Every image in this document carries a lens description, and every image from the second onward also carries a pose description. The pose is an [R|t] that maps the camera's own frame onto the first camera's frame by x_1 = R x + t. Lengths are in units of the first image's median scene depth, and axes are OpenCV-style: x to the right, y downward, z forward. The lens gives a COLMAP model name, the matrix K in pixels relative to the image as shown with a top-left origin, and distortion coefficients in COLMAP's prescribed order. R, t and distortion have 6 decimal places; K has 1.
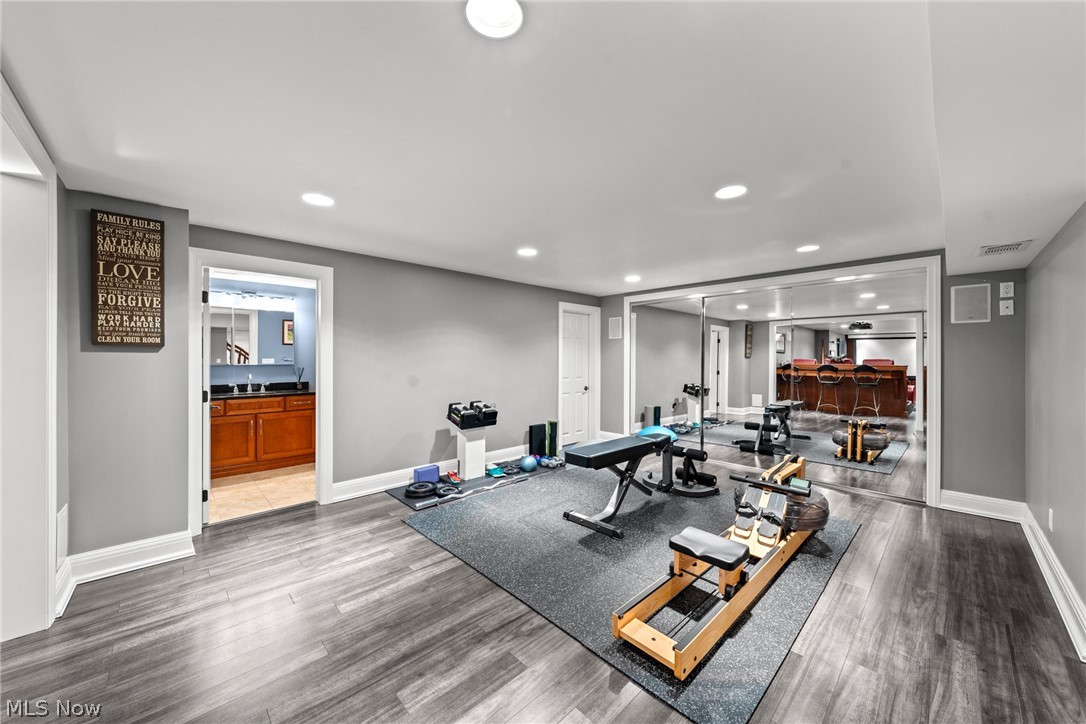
lens RADIAL K [[393.7, 0, 540.0], [0, 393.7, 356.6], [0, 0, 1]] dist [-0.002886, -0.000091]
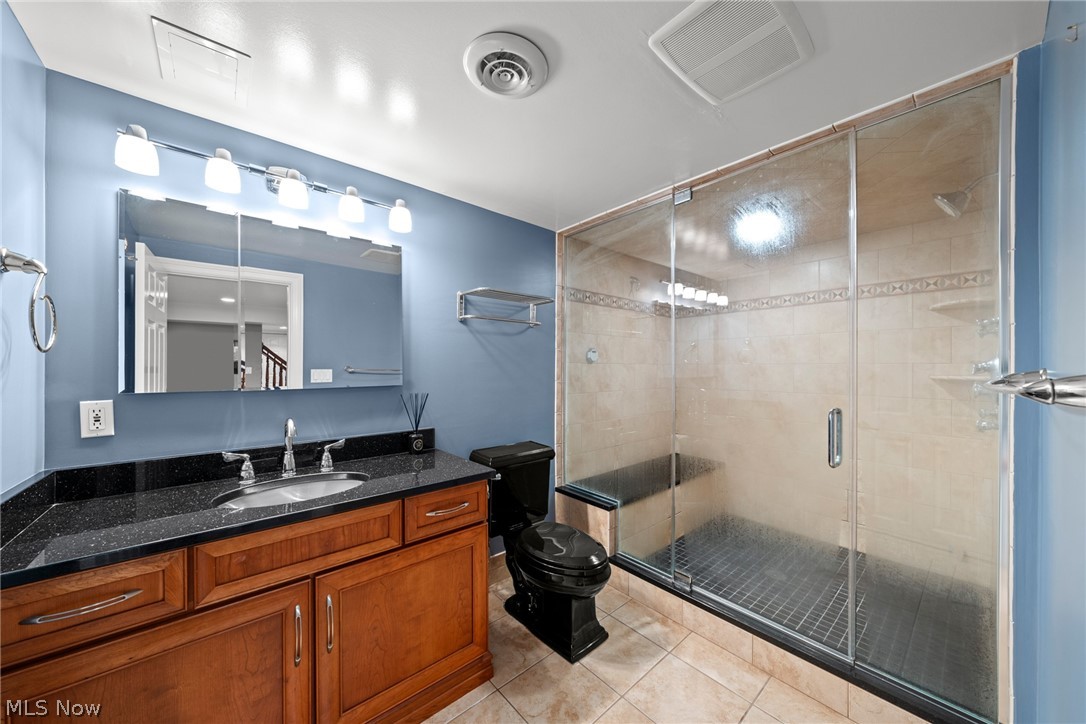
lens RADIAL K [[393.7, 0, 547.0], [0, 393.7, 367.2], [0, 0, 1]] dist [-0.002886, -0.000091]
pose [[0.998602, -0.002094, -0.052812, -0.500311], [0.002176, 0.999997, 0.001483, 0.003331], [0.052808, -0.001596, 0.998603, 0.675649]]
